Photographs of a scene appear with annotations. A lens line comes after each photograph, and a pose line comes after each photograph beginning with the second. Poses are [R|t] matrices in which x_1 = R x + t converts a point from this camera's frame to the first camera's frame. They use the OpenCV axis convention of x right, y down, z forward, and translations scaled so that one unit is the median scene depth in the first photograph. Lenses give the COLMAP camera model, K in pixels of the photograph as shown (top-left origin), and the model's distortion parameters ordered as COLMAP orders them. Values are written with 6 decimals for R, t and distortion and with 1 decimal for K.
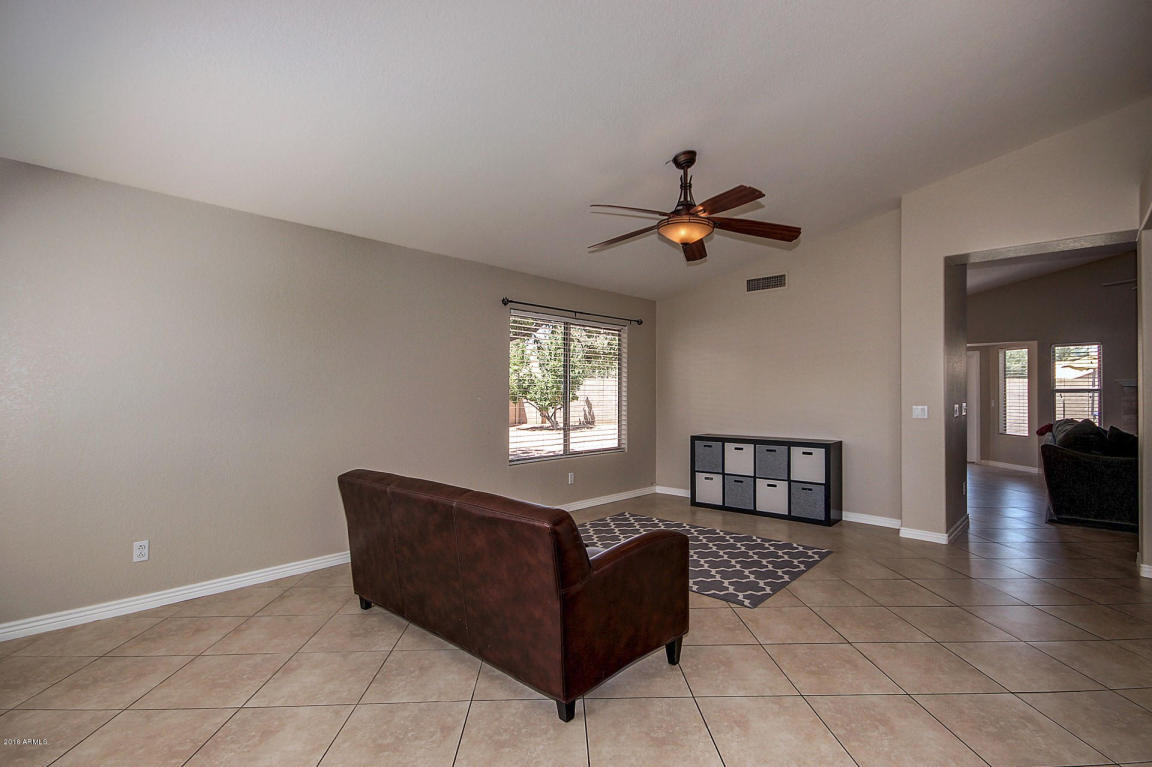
lens RADIAL K [[545.6, 0, 571.2], [0, 545.6, 387.8], [0, 0, 1]] dist [-0.000779, -0.000219]
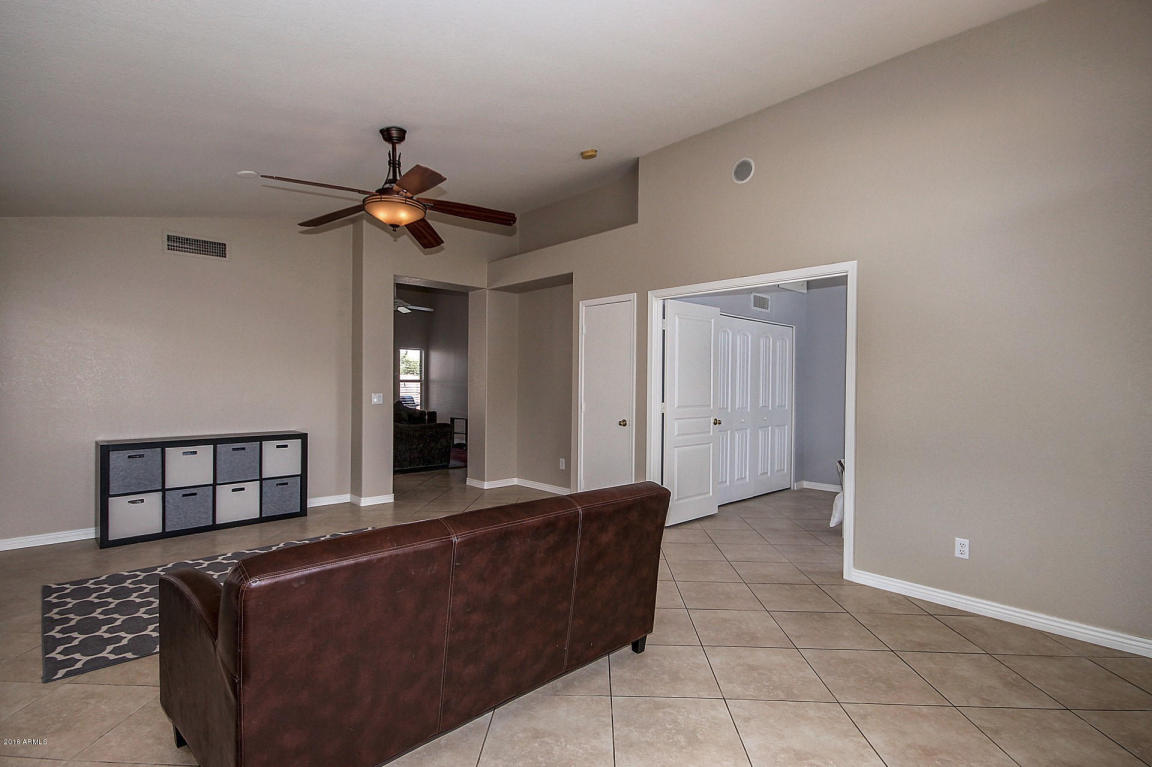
lens RADIAL K [[553.4, 0, 576.0], [0, 553.4, 383.5], [0, 0, 1]] dist [0.000865, -0.000096]
pose [[0.064356, -0.007724, 0.997897, -0.464988], [-0.023062, 0.999691, 0.009225, -0.009029], [-0.997661, -0.023607, 0.064158, 0.410073]]
